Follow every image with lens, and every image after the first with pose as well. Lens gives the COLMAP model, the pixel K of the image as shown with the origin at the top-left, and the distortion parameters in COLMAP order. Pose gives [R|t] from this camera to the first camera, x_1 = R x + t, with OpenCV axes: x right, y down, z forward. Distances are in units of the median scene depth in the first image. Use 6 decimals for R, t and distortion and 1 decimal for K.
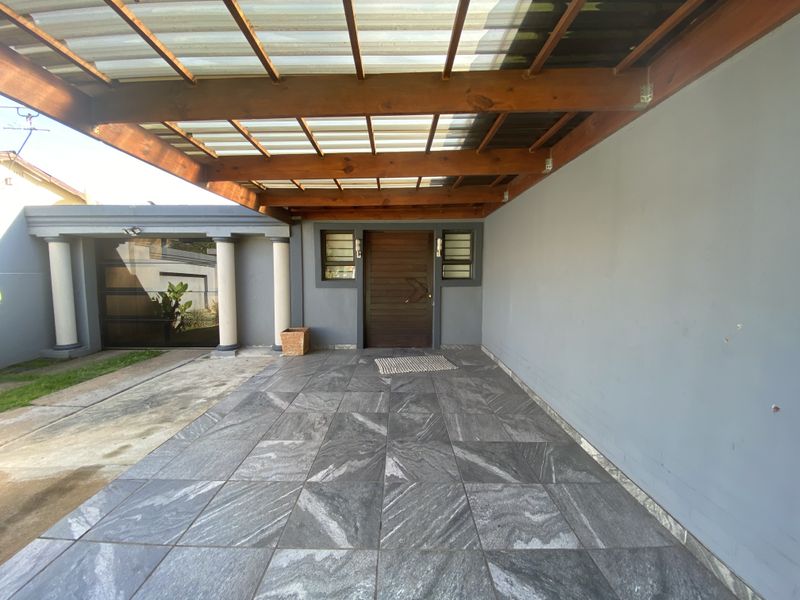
lens RADIAL K [[323.0, 0, 400.0], [0, 323.0, 300.0], [0, 0, 1]] dist [0.028566, -0.024834]
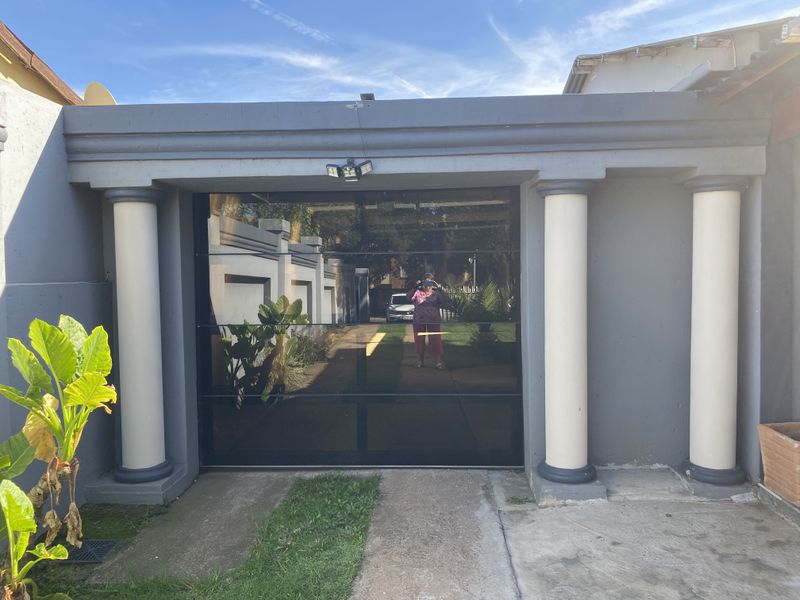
lens RADIAL K [[605.3, 0, 400.0], [0, 605.3, 300.0], [0, 0, 1]] dist [0.070400, -0.118071]
pose [[0.998537, -0.012926, -0.052507, -0.630040], [0.011371, 0.999491, -0.029802, -0.032381], [0.052865, 0.029161, 0.998176, 0.255525]]
